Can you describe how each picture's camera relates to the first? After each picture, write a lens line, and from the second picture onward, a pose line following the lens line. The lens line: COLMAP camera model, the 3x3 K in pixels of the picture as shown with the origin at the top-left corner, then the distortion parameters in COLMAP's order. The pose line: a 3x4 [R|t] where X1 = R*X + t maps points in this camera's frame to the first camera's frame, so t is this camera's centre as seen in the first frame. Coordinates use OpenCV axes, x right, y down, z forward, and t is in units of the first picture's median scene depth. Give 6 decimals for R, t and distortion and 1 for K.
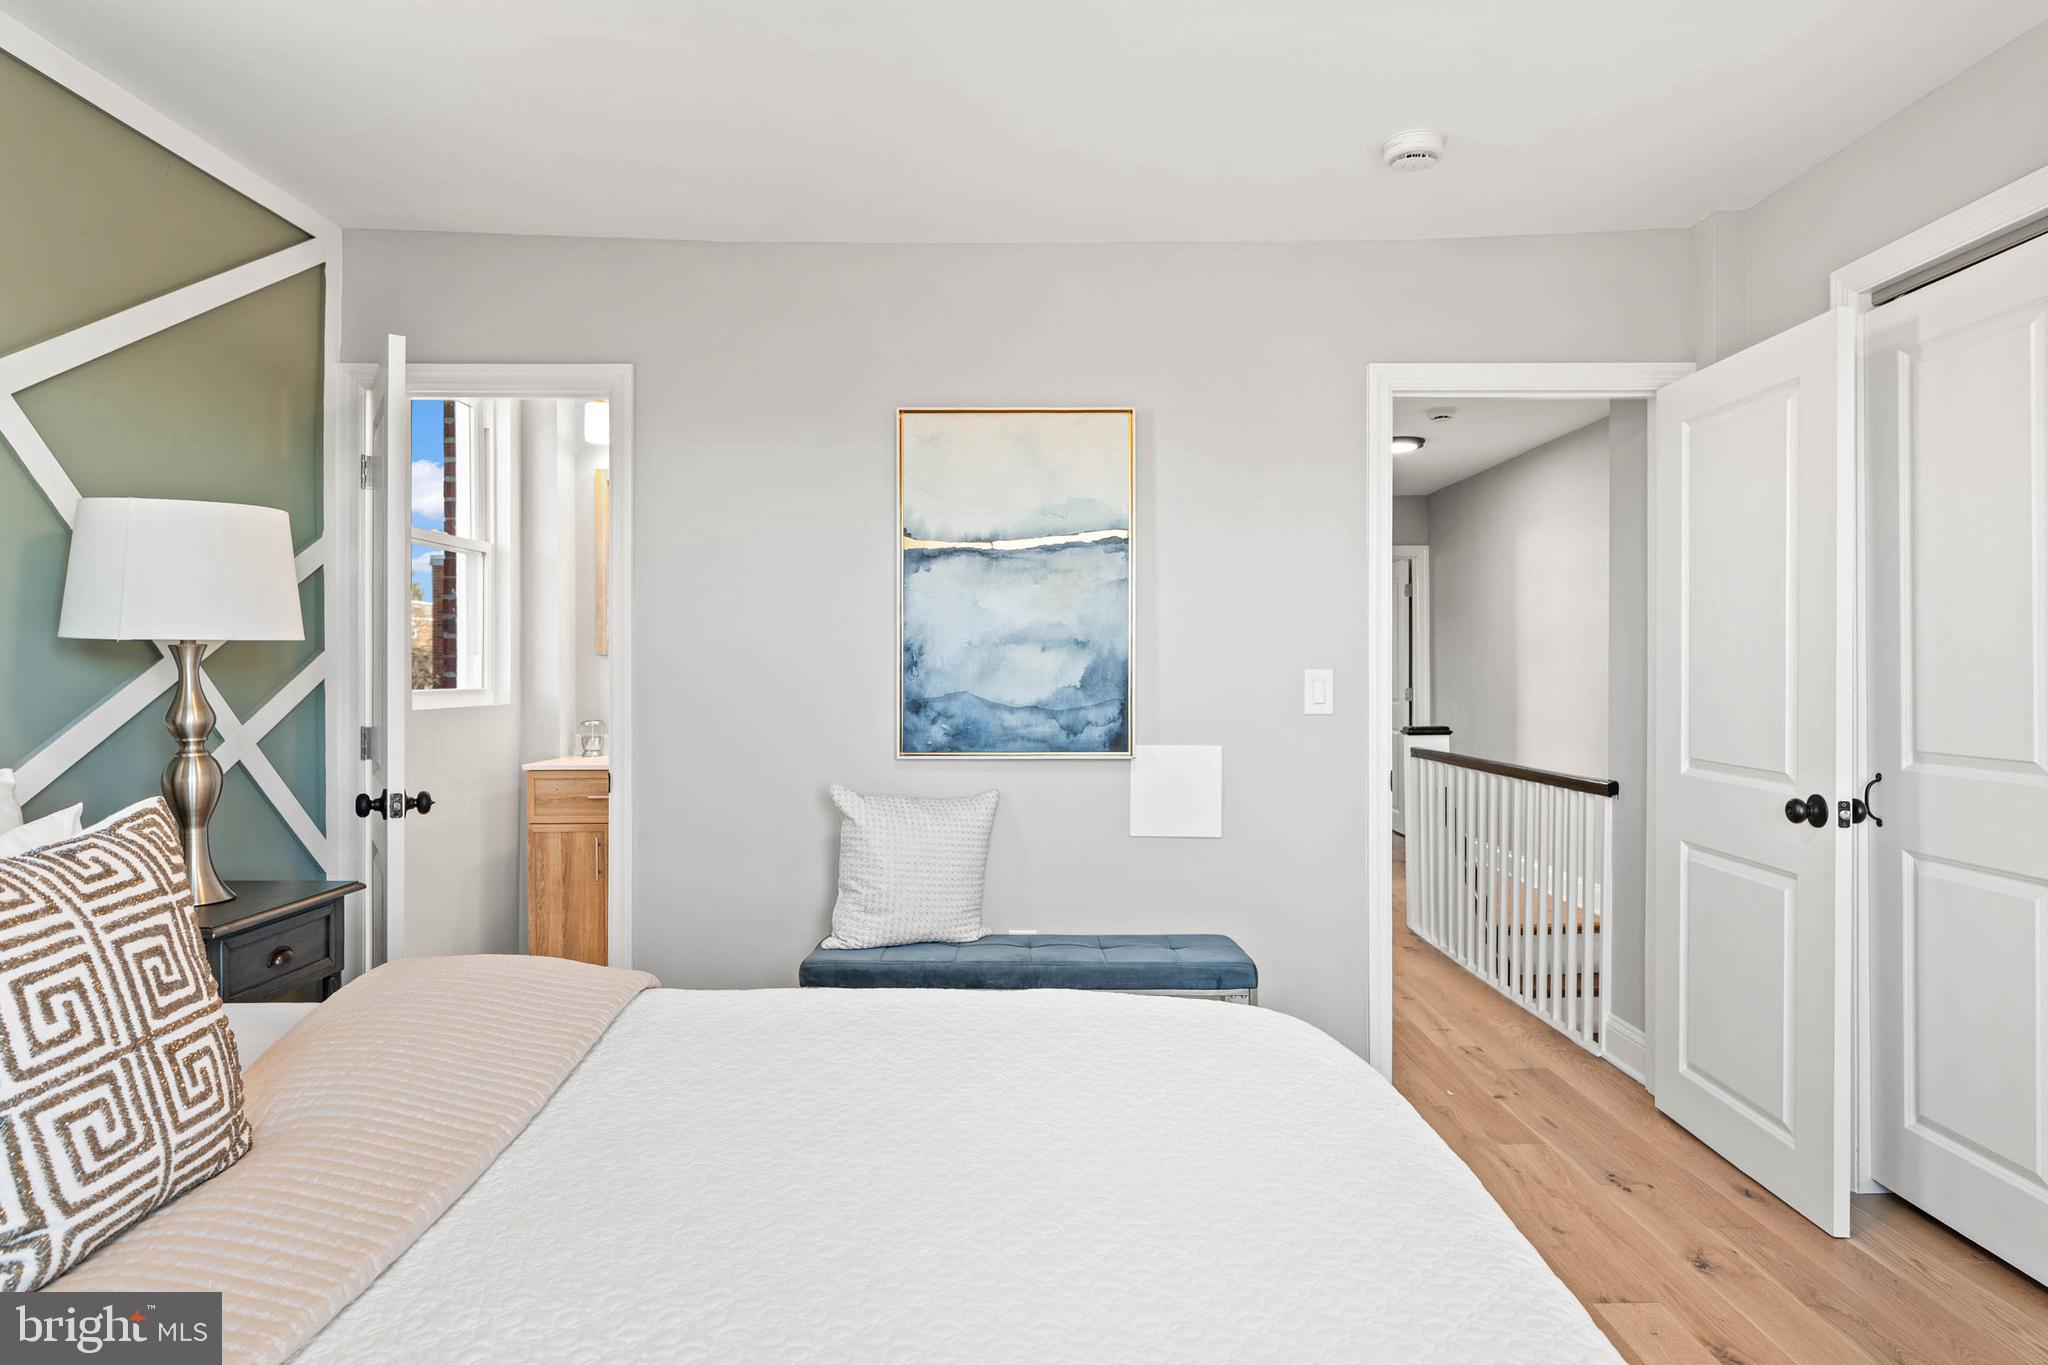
lens RADIAL K [[1193.8, 0, 1030.1], [0, 1193.8, 677.1], [0, 0, 1]] dist [0.002471, -0.002424]
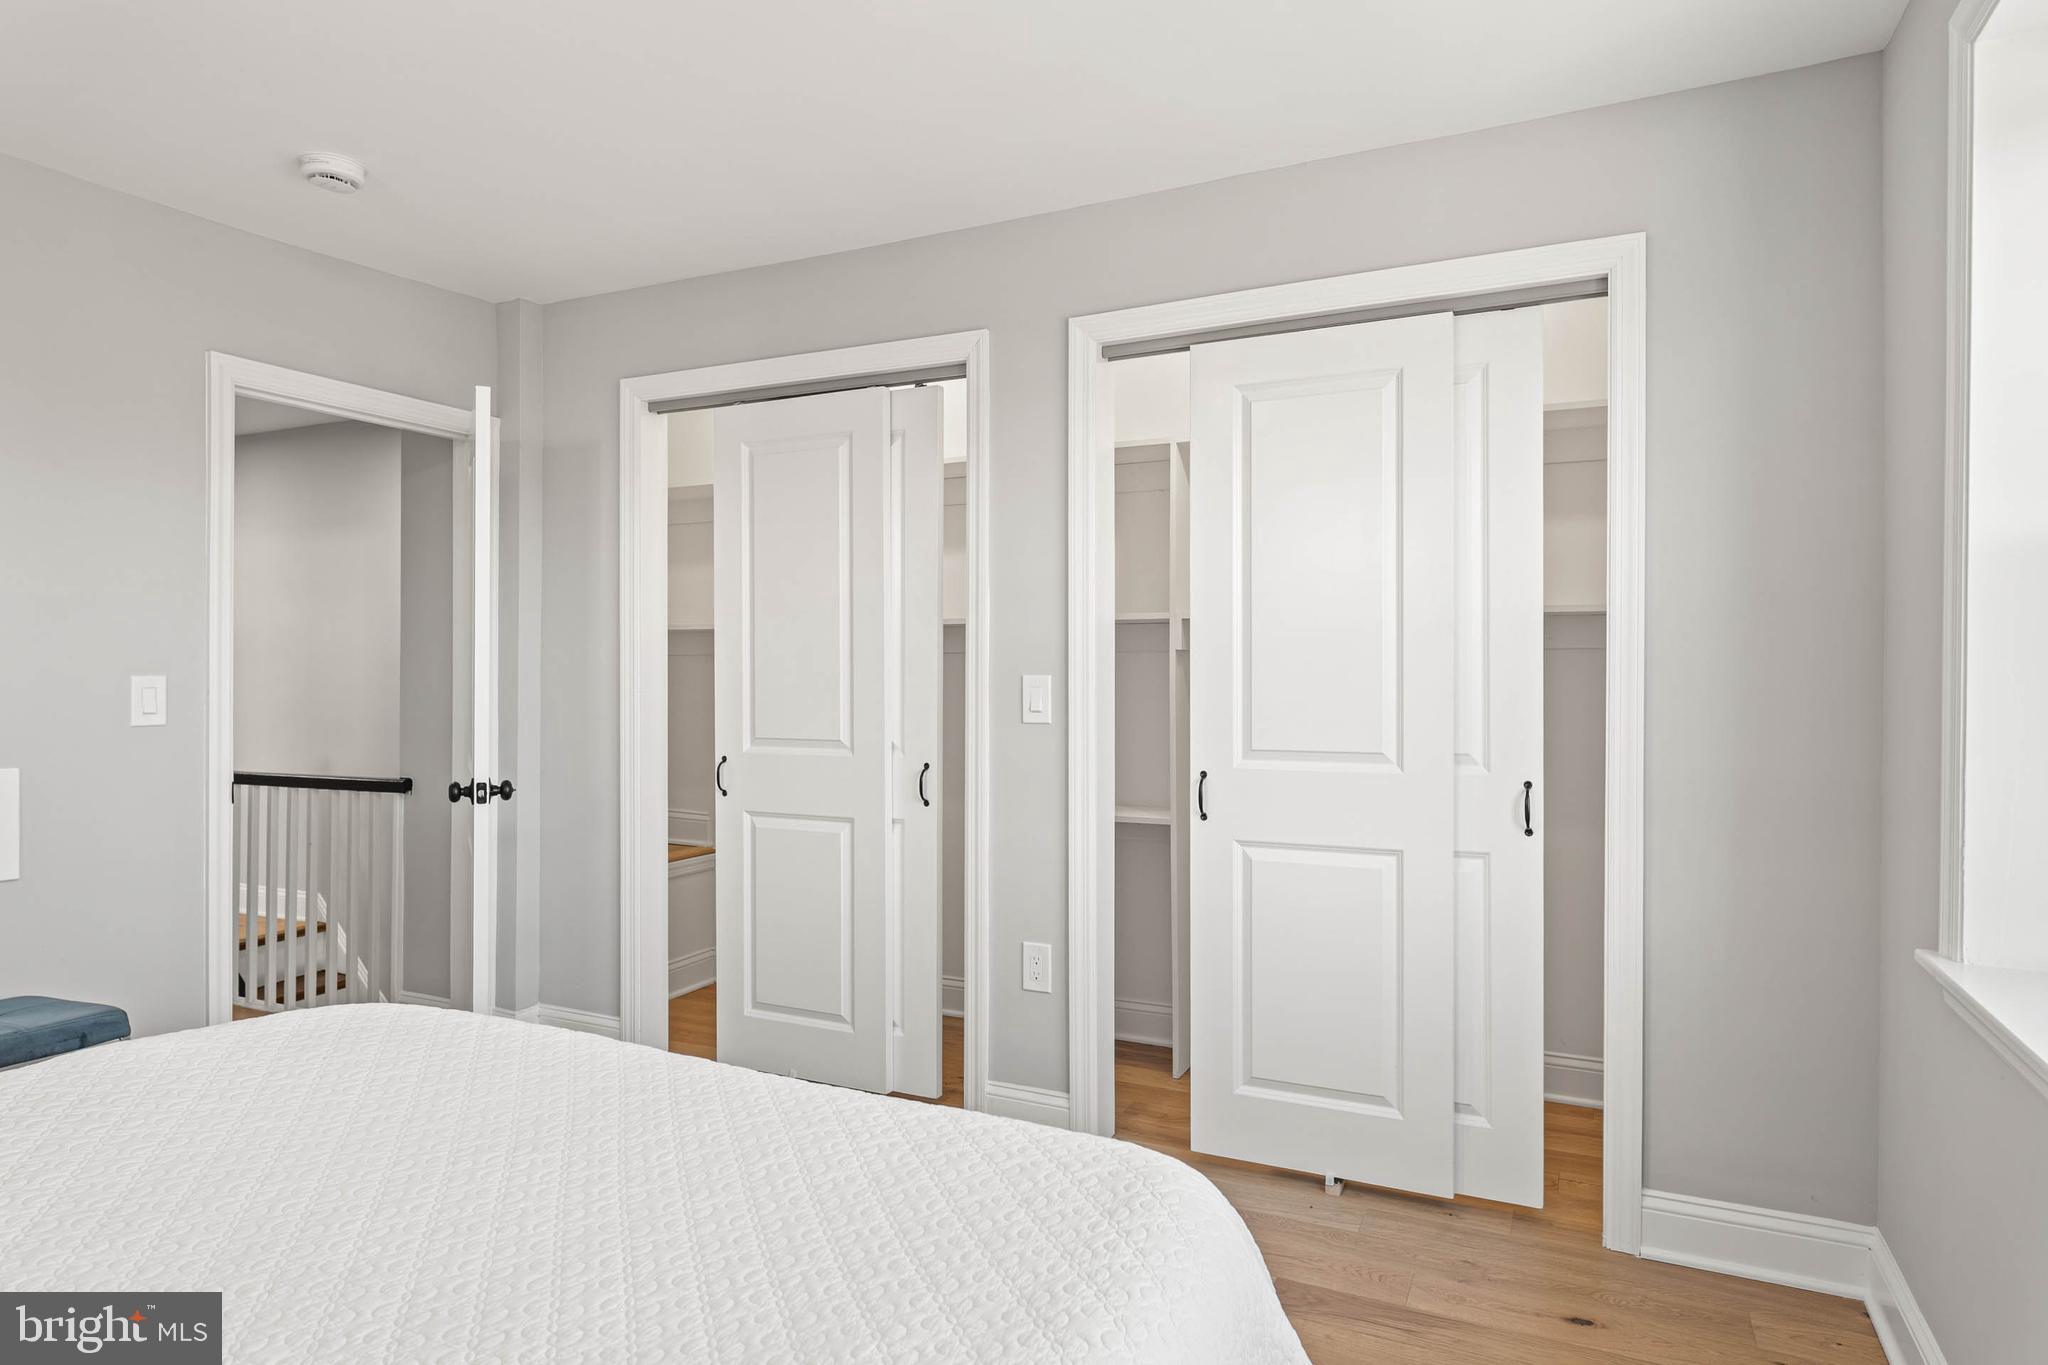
lens RADIAL K [[1193.8, 0, 1021.1], [0, 1193.8, 685.0], [0, 0, 1]] dist [0.002471, -0.002424]
pose [[0.429098, -0.008514, 0.903218, -0.359789], [0.008927, 0.999947, 0.005184, 0.001643], [-0.903214, 0.005838, 0.429151, 0.020731]]
